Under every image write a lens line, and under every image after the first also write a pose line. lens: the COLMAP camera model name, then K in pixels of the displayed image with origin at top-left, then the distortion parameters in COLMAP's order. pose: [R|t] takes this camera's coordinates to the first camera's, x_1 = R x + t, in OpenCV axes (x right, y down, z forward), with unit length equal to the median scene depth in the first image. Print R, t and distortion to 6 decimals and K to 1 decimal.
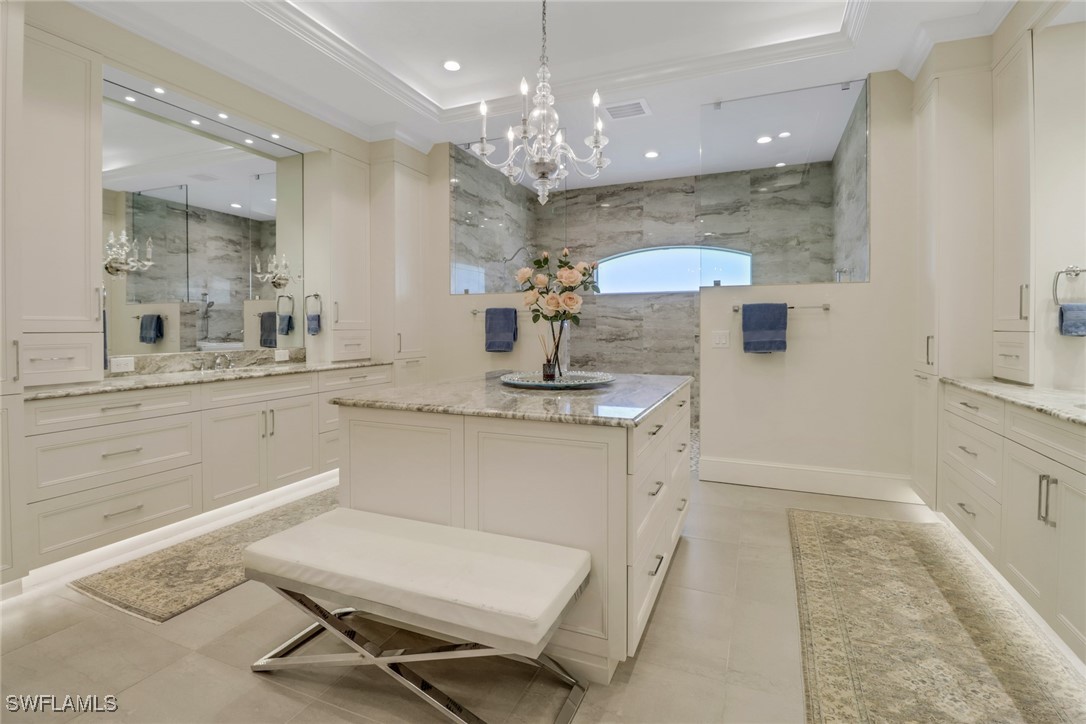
lens RADIAL K [[517.5, 0, 537.9], [0, 517.5, 337.2], [0, 0, 1]] dist [0.002661, -0.012766]
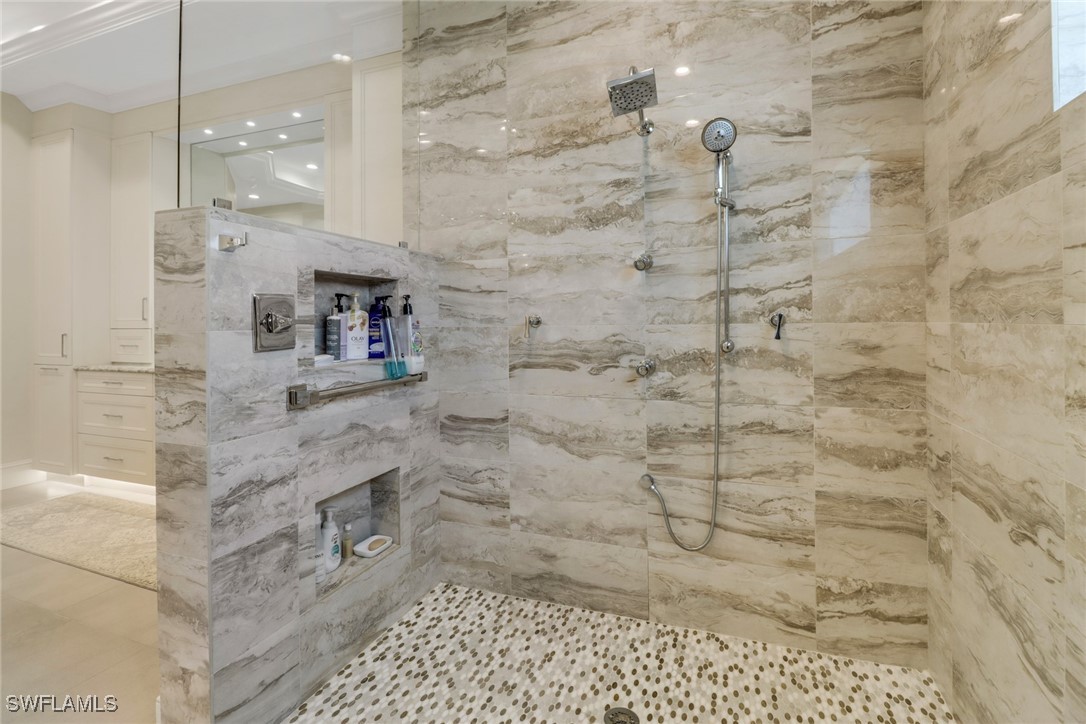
lens RADIAL K [[517.5, 0, 537.9], [0, 517.5, 337.2], [0, 0, 1]] dist [0.002661, -0.012766]
pose [[0.048379, 0.010088, -0.998778, 0.317196], [-0.015272, 0.999840, 0.009359, -0.010104], [0.998712, 0.014800, 0.048526, 1.018544]]
